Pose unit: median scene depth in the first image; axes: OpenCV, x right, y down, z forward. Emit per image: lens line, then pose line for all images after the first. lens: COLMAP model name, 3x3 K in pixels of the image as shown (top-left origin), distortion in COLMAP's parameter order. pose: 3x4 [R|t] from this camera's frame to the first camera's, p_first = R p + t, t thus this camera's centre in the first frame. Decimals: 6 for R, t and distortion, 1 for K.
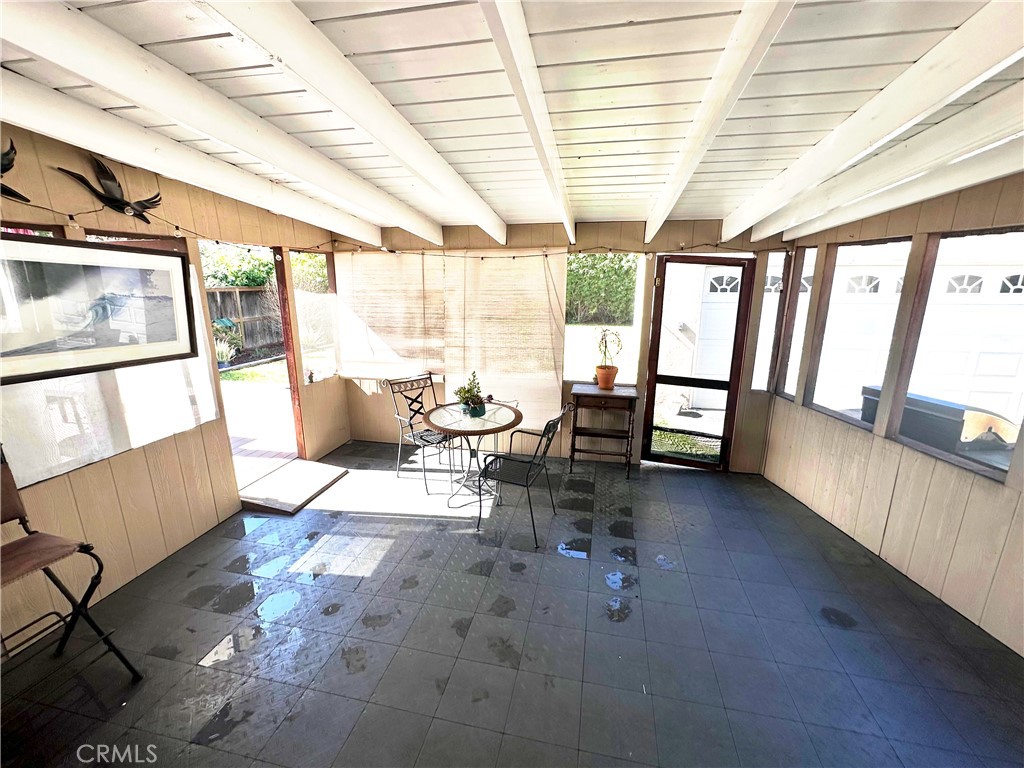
lens RADIAL K [[412.1, 0, 510.0], [0, 412.1, 380.1], [0, 0, 1]] dist [-0.001342, -0.000091]
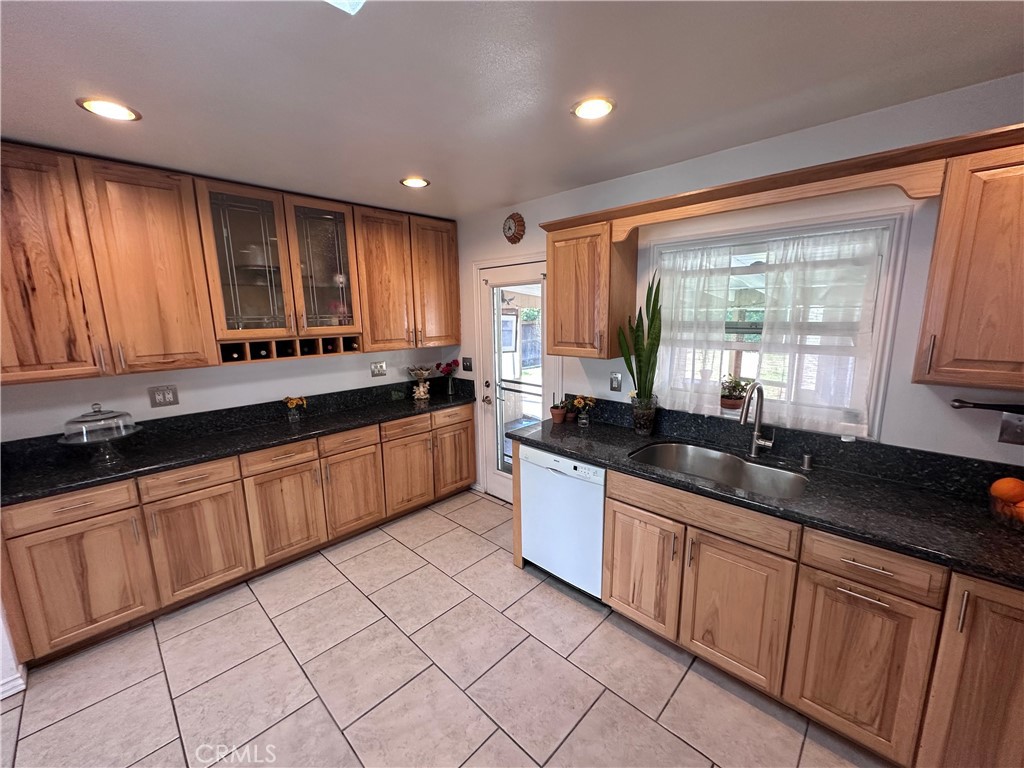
lens RADIAL K [[406.2, 0, 514.3], [0, 406.2, 387.2], [0, 0, 1]] dist [-0.007526, 0.000103]
pose [[0.844408, 0.079462, -0.529774, 0.556956], [-0.105574, 0.994227, -0.019149, 0.192373], [0.525194, 0.072100, 0.847922, -1.069761]]
